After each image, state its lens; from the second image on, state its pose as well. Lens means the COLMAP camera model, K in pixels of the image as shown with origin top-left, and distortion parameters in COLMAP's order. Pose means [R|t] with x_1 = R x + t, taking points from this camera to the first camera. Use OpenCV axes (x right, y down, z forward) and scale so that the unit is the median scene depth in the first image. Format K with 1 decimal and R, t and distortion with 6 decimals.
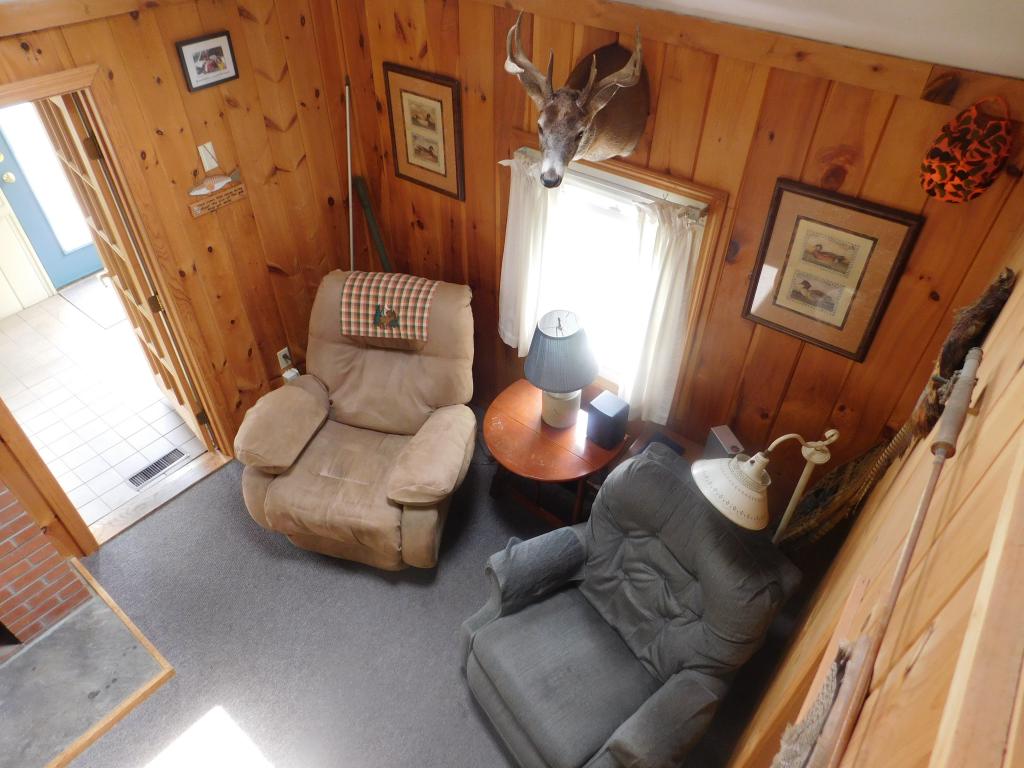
lens RADIAL K [[664.8, 0, 511.3], [0, 664.8, 384.4], [0, 0, 1]] dist [-0.054855, 0.028911]
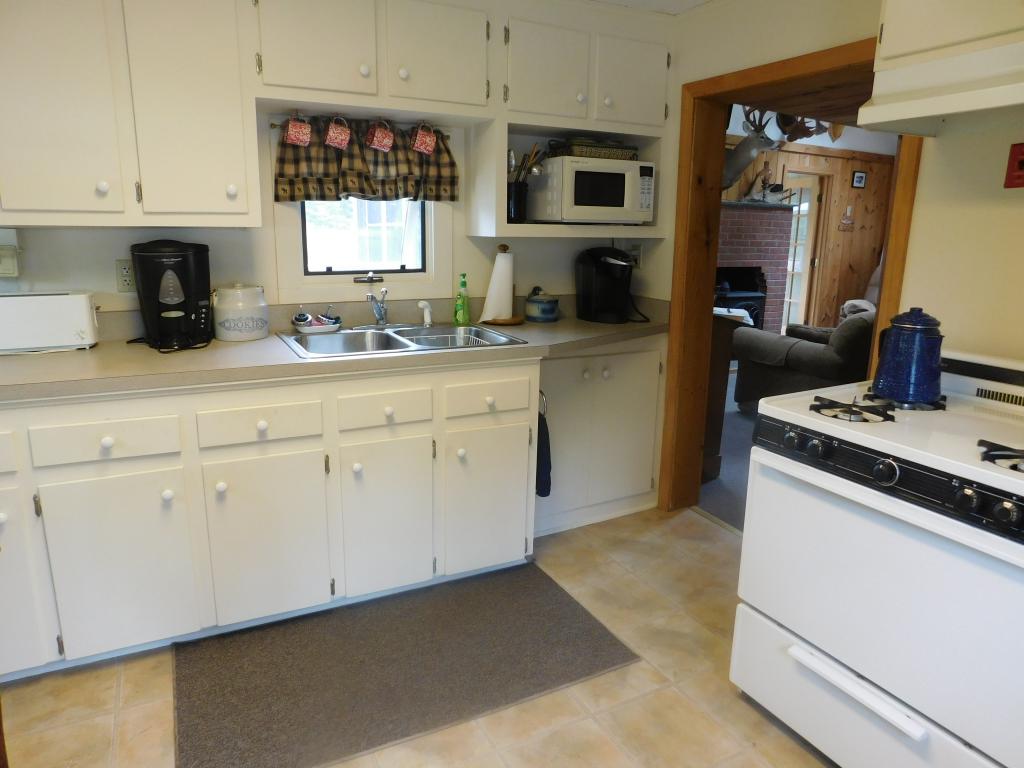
lens RADIAL K [[664.8, 0, 503.6], [0, 664.8, 388.9], [0, 0, 1]] dist [-0.054855, 0.028911]
pose [[0.899656, 0.104001, -0.424033, -0.471198], [-0.290394, 0.867776, -0.403282, 1.652140], [0.326024, 0.485952, 0.810900, -1.212145]]
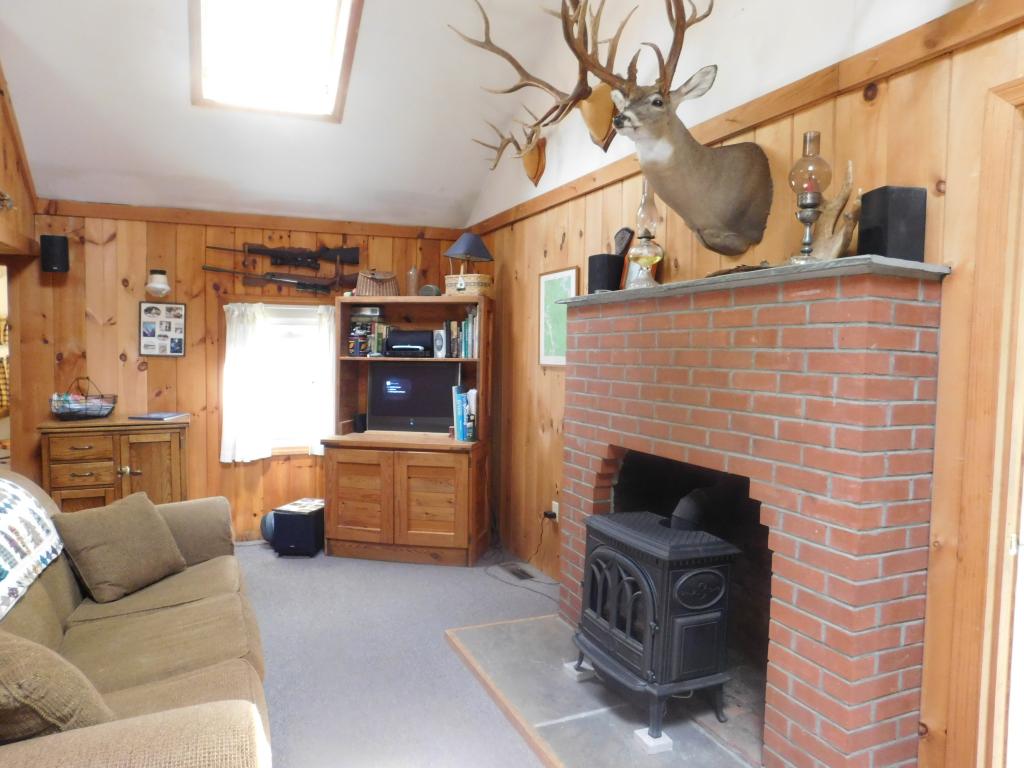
lens RADIAL K [[664.8, 0, 509.6], [0, 664.8, 384.7], [0, 0, 1]] dist [-0.054855, 0.028911]
pose [[-0.473044, 0.028864, -0.880566, 0.031119], [-0.593539, 0.728185, 0.342722, -0.006928], [0.651107, 0.684773, -0.327332, 0.666940]]
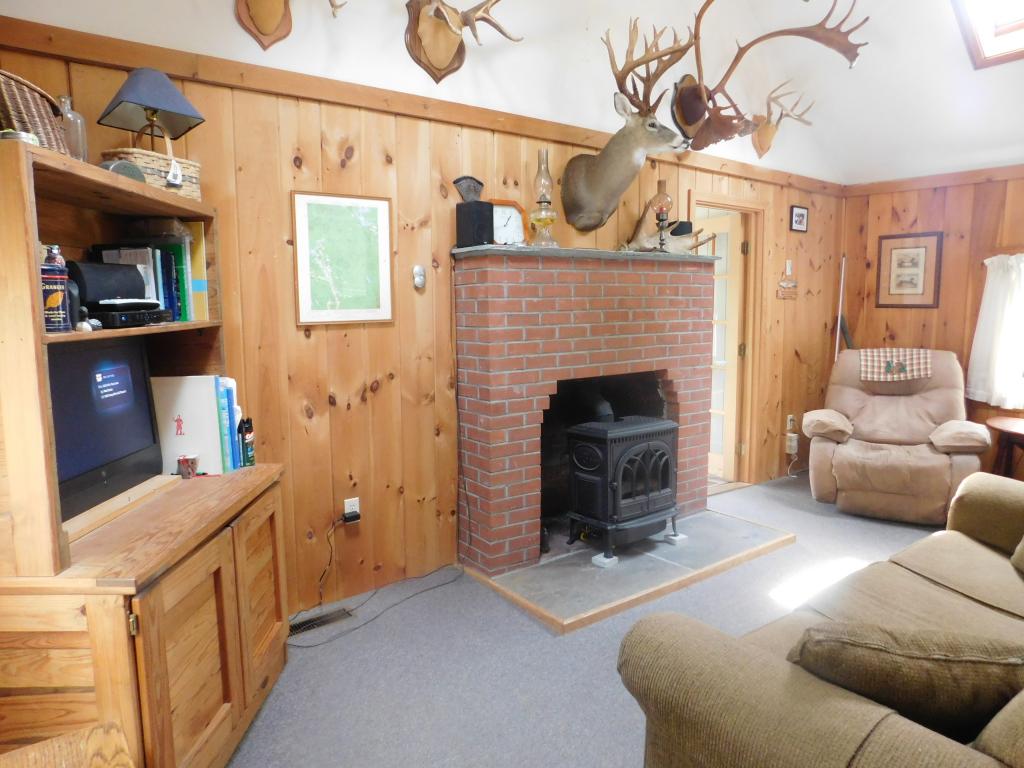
lens RADIAL K [[664.8, 0, 513.4], [0, 664.8, 380.7], [0, 0, 1]] dist [-0.054855, 0.028911]
pose [[0.960816, 0.015467, -0.276753, -0.608144], [-0.168331, 0.825803, -0.538251, 0.863793], [0.220219, 0.563747, 0.796048, -0.342366]]
